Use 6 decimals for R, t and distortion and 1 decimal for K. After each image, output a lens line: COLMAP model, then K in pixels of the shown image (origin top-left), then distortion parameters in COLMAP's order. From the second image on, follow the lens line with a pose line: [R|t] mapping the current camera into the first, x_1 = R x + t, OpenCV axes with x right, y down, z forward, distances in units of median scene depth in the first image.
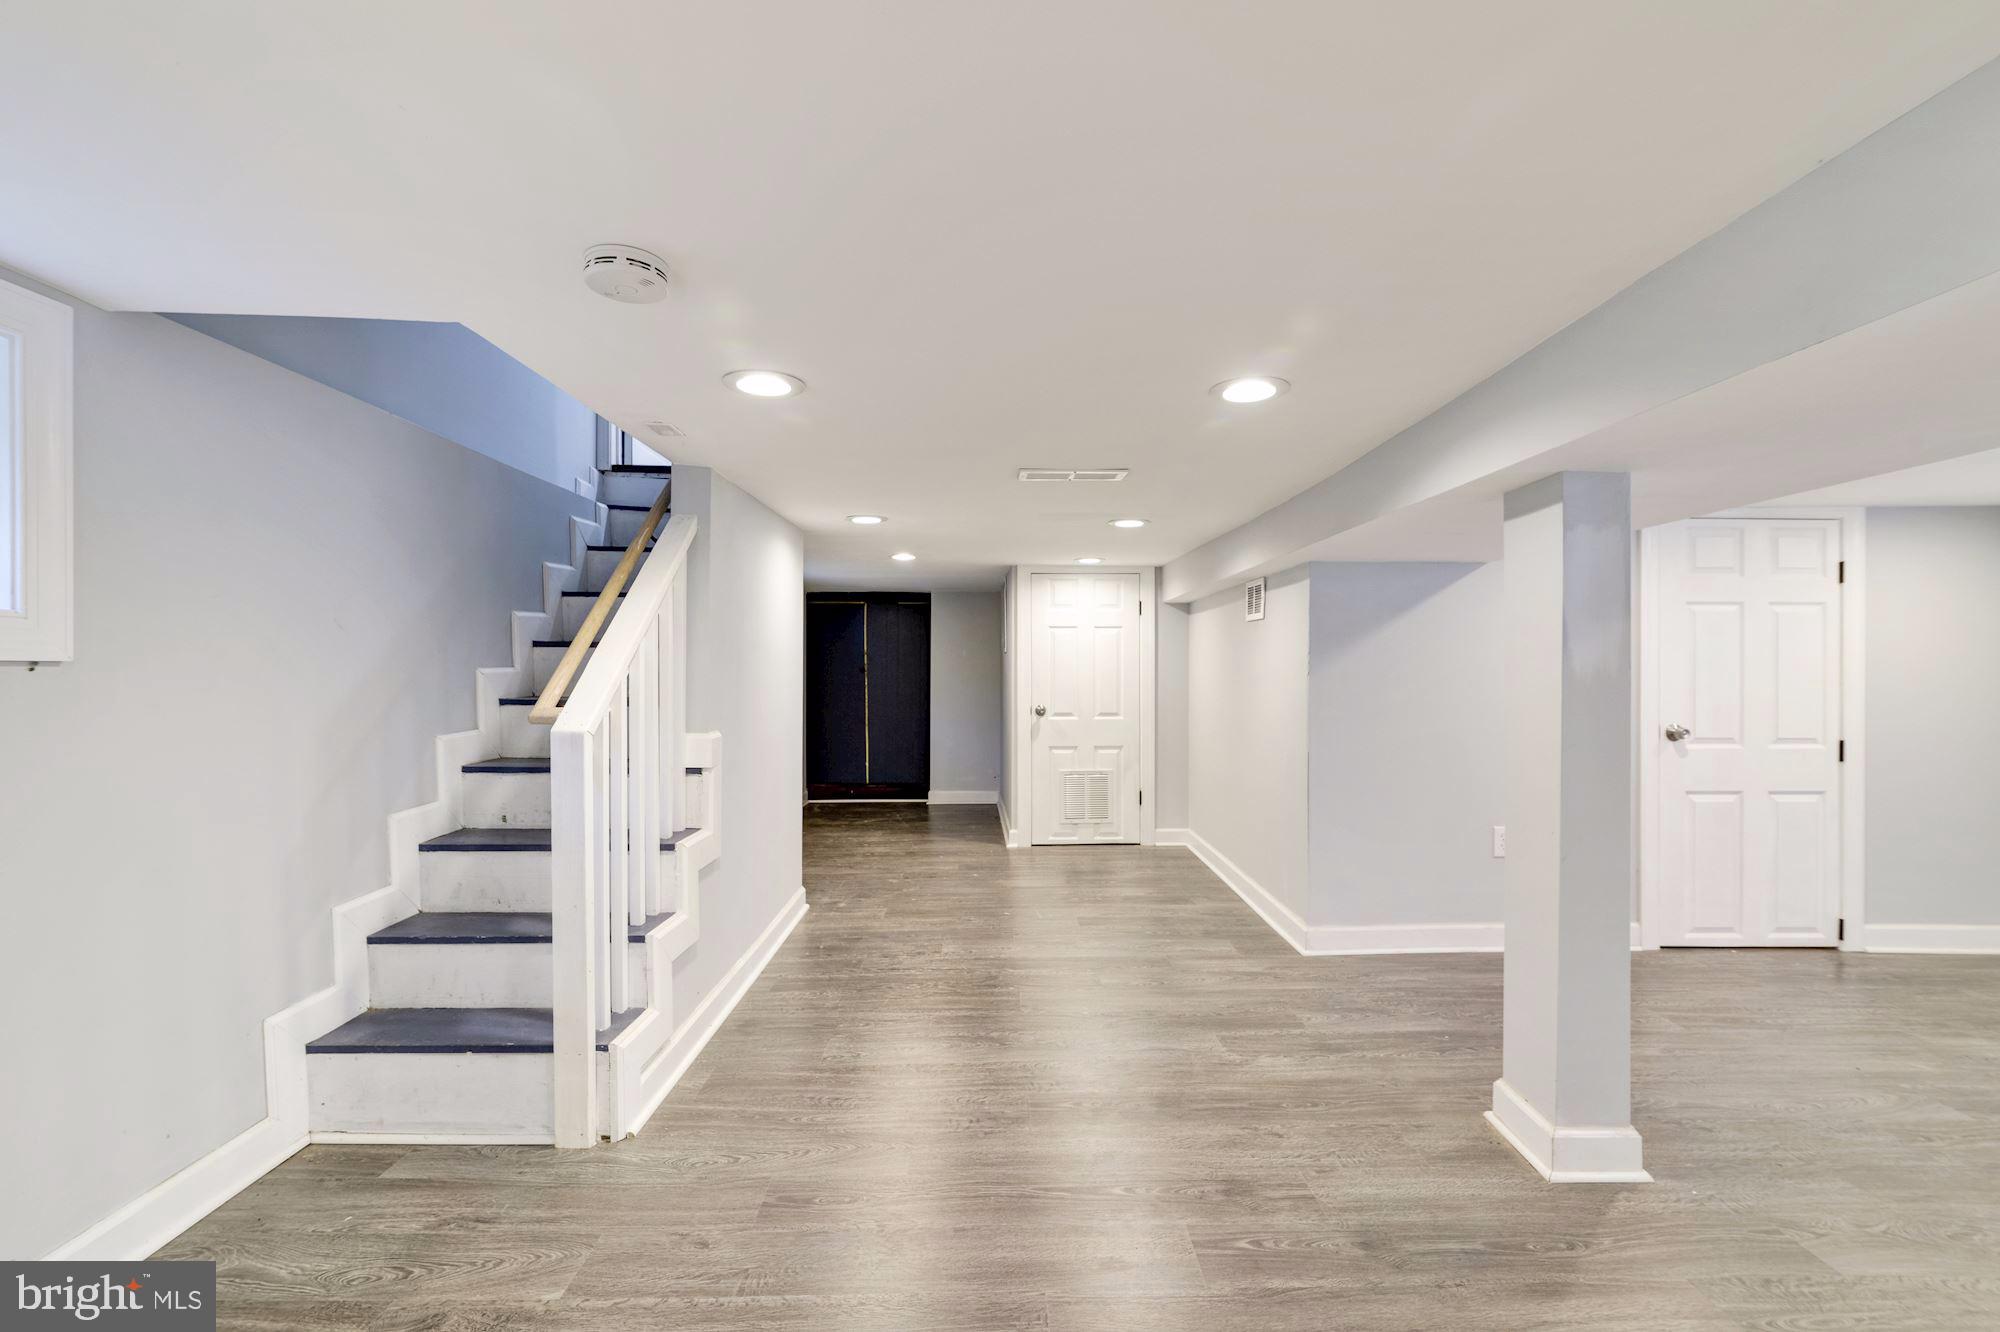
lens RADIAL K [[908.6, 0, 1034.5], [0, 908.6, 674.5], [0, 0, 1]] dist [-0.006931, 0.001651]
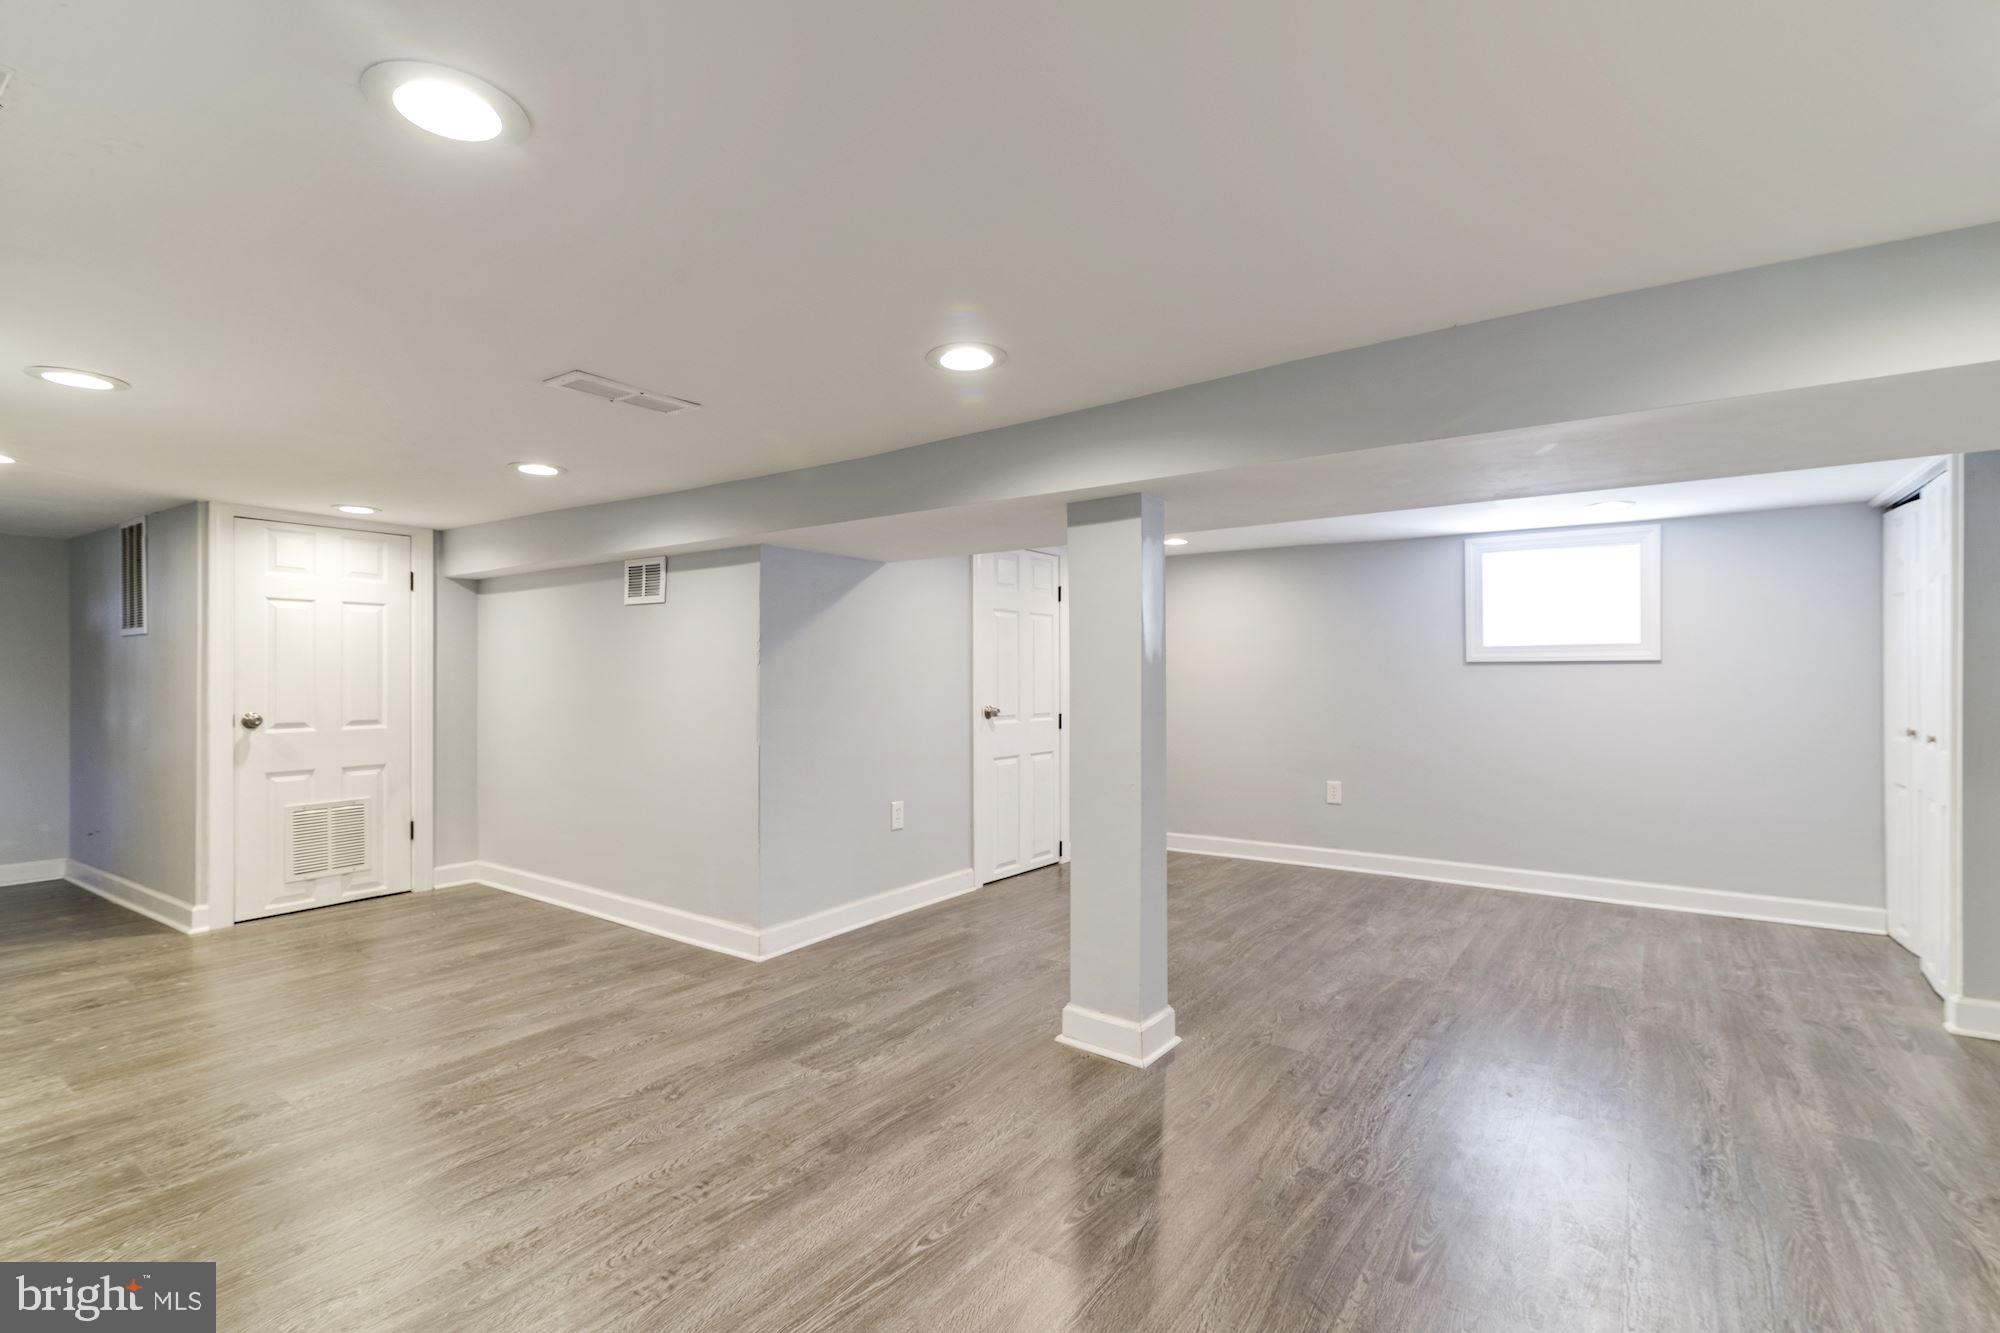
lens RADIAL K [[908.6, 0, 1007.5], [0, 908.6, 672.4], [0, 0, 1]] dist [-0.006931, 0.001651]
pose [[0.604829, 0.000148, 0.796355, -0.280976], [0.005900, 0.999972, -0.004667, 0.014923], [-0.796333, 0.007521, 0.604811, 0.213422]]
